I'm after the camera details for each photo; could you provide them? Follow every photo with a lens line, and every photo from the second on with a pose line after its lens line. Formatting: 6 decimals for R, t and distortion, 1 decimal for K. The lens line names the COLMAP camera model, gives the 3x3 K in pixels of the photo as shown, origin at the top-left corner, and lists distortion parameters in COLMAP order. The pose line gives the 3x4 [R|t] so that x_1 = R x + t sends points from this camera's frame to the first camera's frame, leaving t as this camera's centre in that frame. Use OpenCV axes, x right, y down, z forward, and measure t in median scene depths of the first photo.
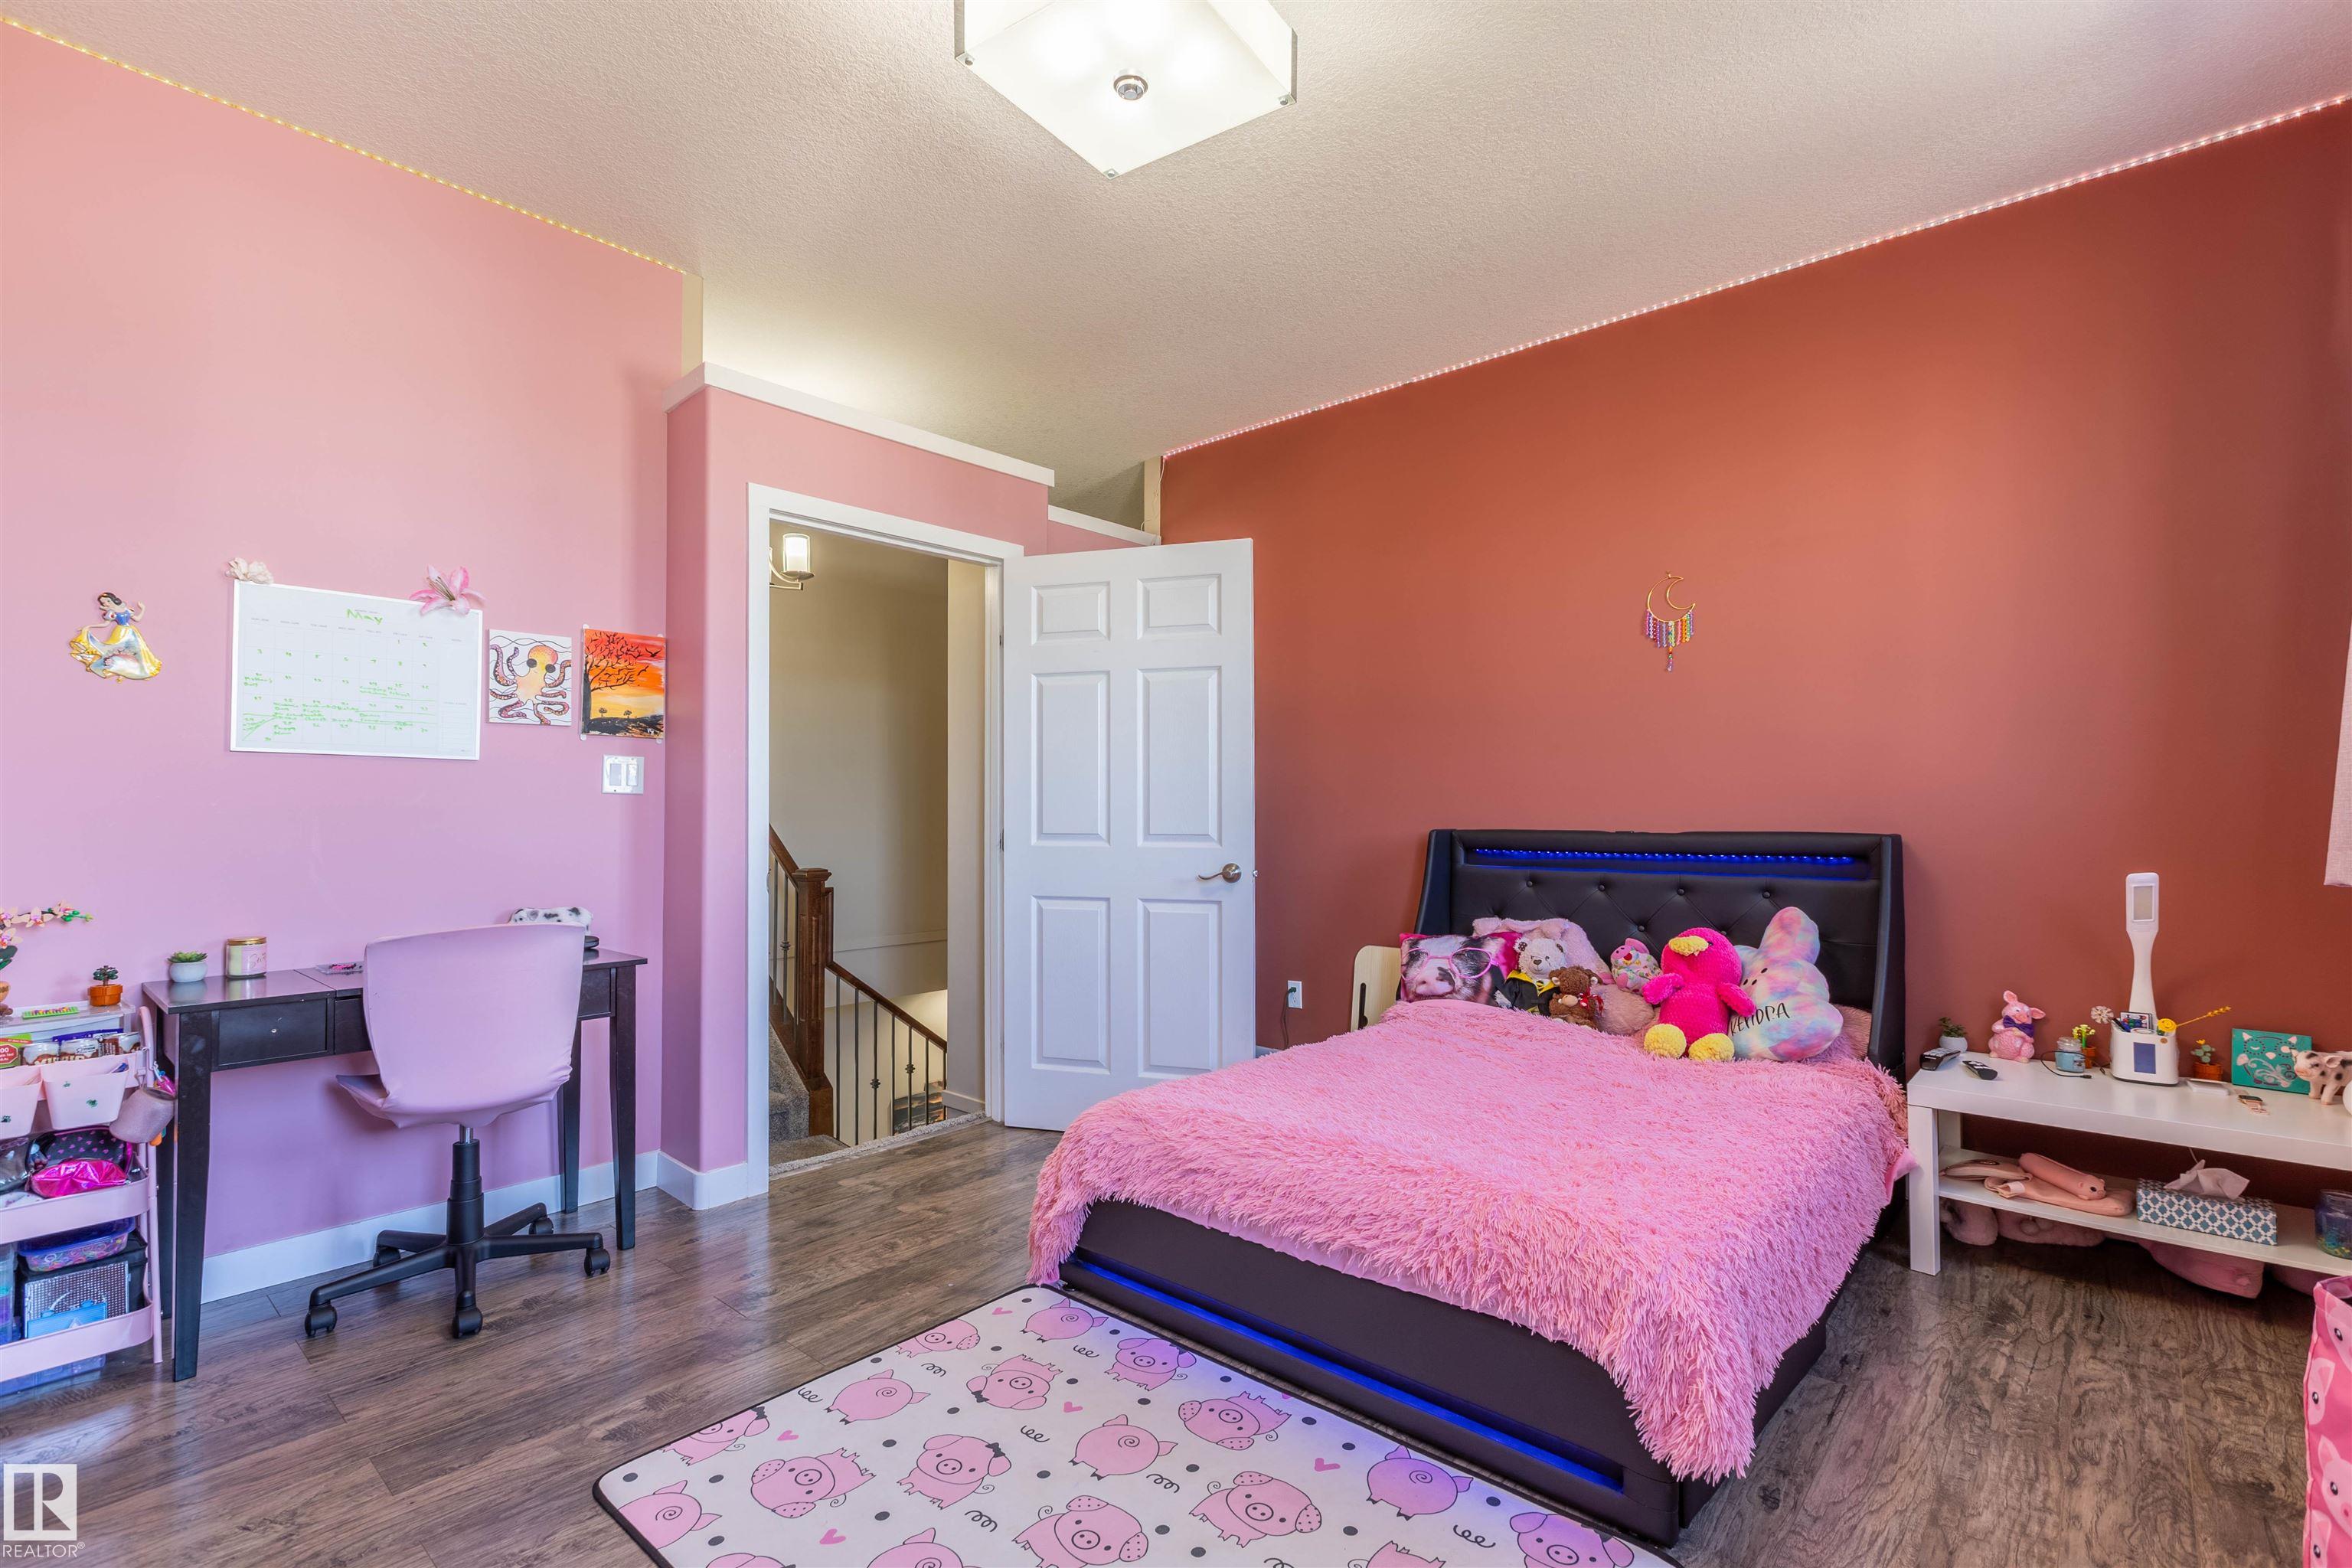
lens RADIAL K [[1069.0, 0, 1177.3], [0, 1069.0, 794.3], [0, 0, 1]] dist [0.006784, -0.003208]
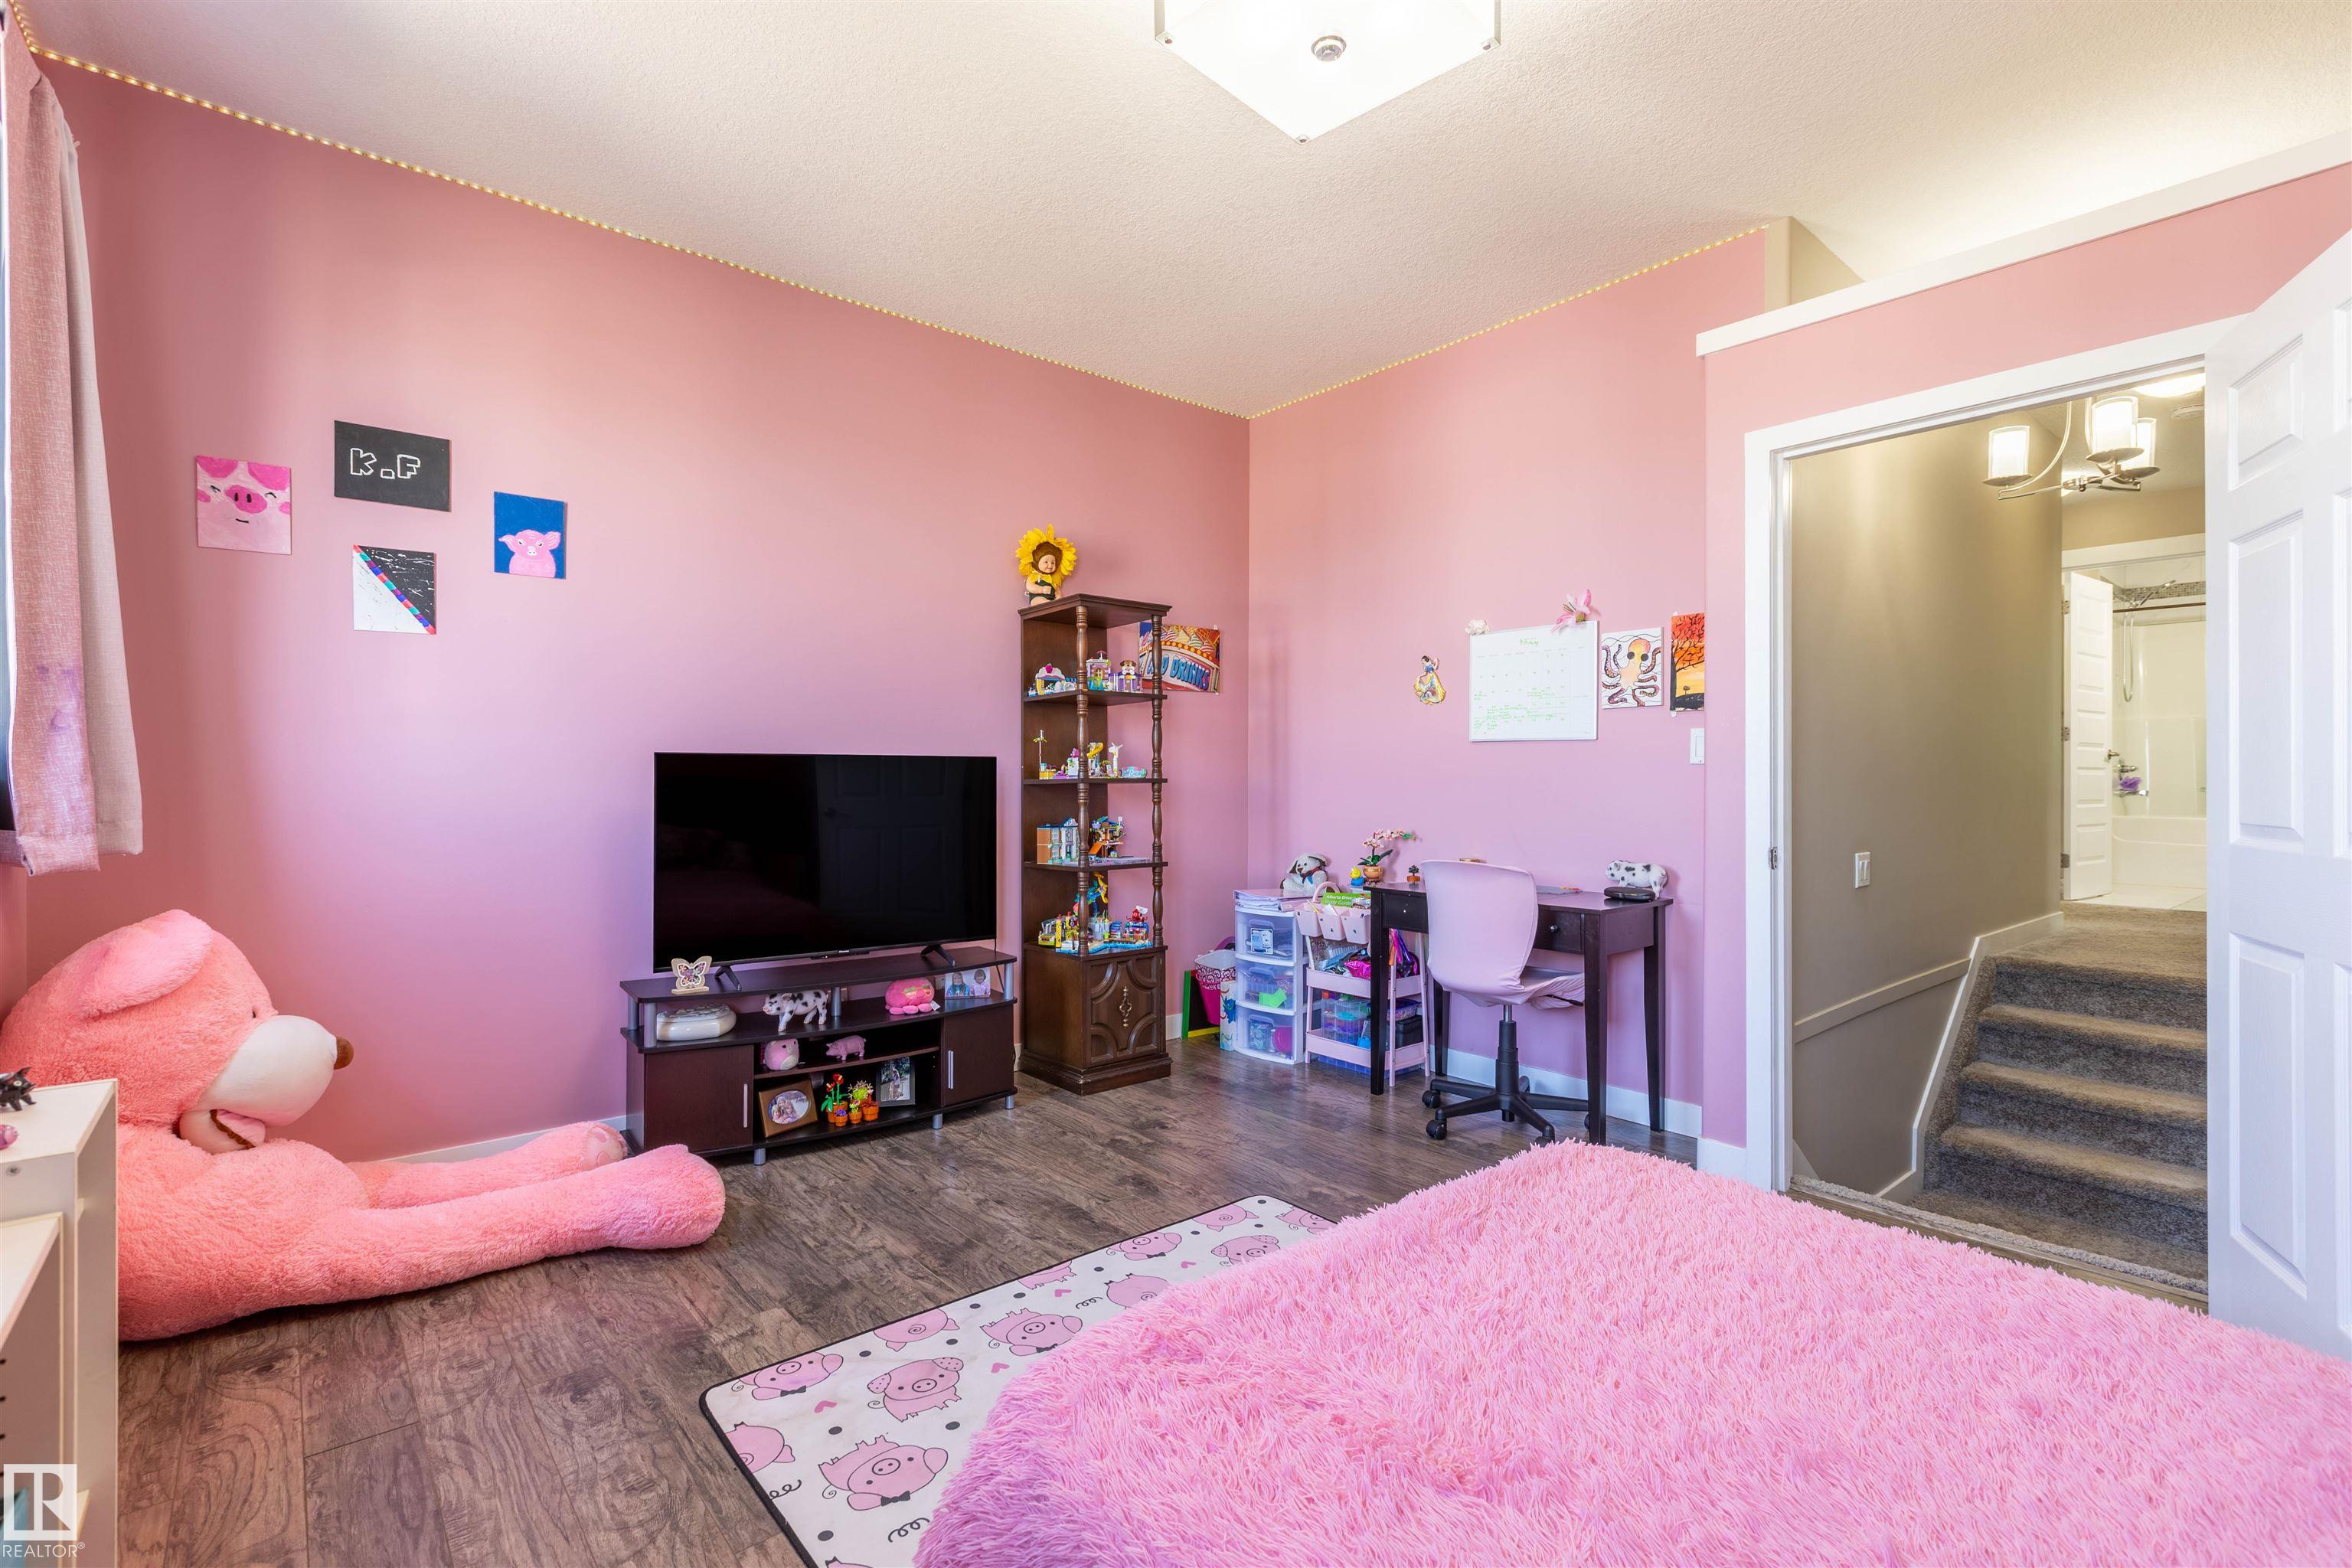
lens RADIAL K [[1069.0, 0, 1177.5], [0, 1069.0, 777.4], [0, 0, 1]] dist [0.006784, -0.003208]
pose [[-0.149723, 0.004461, -0.988718, 0.656288], [0.013857, 0.999901, 0.002413, 0.003080], [0.988631, -0.013339, -0.149770, 0.689382]]
